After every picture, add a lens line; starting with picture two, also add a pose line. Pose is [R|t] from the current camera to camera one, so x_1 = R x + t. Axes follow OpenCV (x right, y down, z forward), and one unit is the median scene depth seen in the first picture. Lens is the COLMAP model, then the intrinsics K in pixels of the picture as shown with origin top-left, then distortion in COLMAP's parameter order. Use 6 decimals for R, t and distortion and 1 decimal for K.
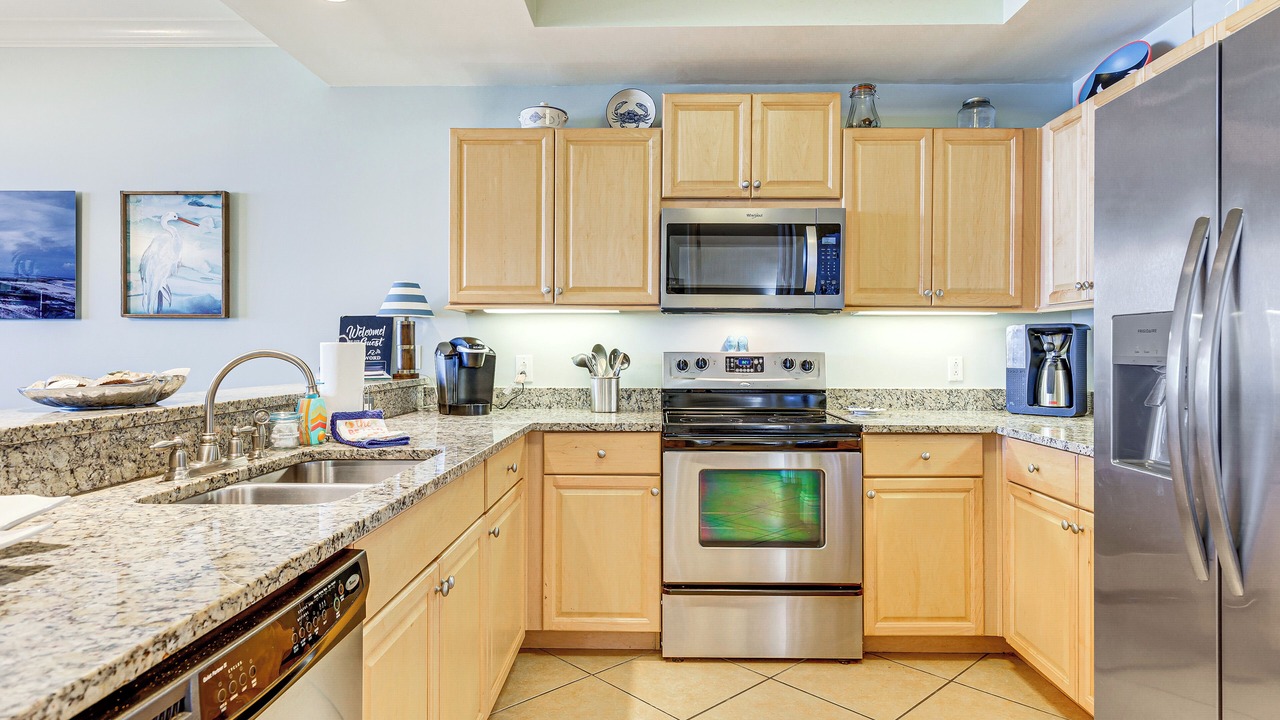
lens RADIAL K [[714.0, 0, 640.3], [0, 714.0, 354.6], [0, 0, 1]] dist [0.000947, -0.000829]
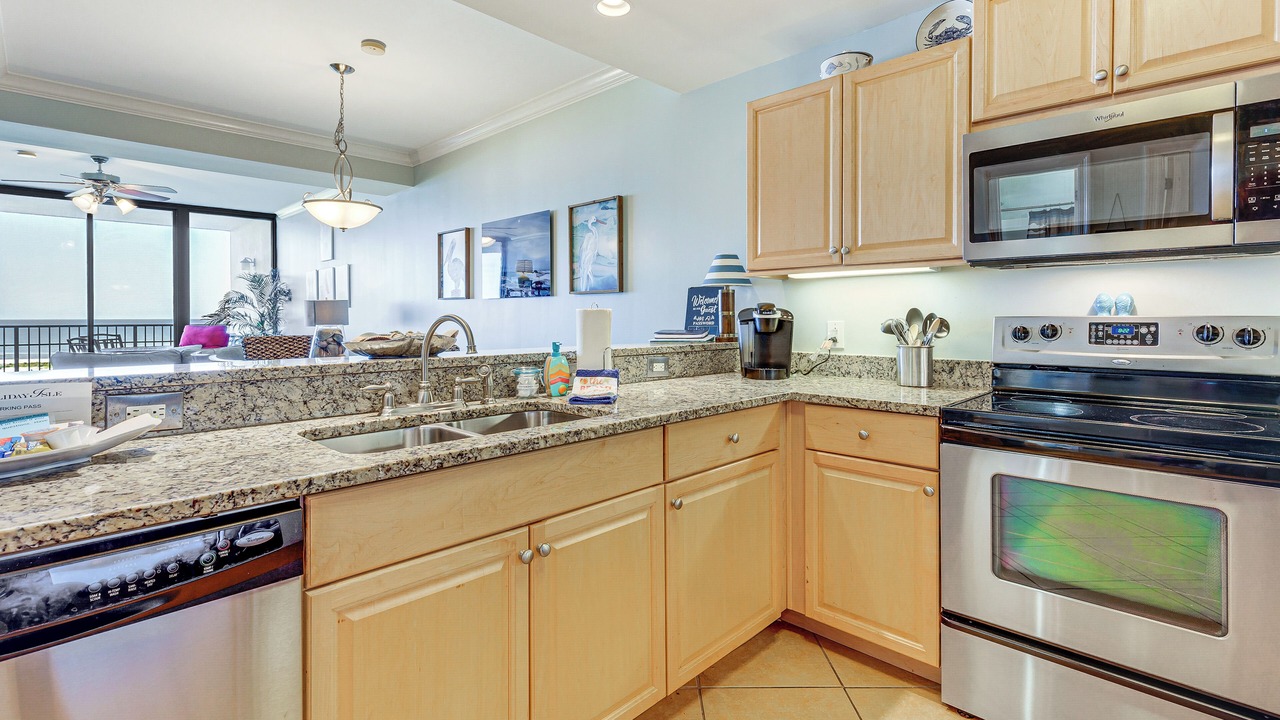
lens RADIAL K [[589.8, 0, 616.2], [0, 589.8, 325.0], [0, 0, 1]] dist [-0.000434, -0.001976]
pose [[0.734151, 0.005324, -0.678966, 0.180115], [-0.000909, 0.999976, 0.006858, 0.001678], [0.678986, -0.004418, 0.734138, 0.239205]]
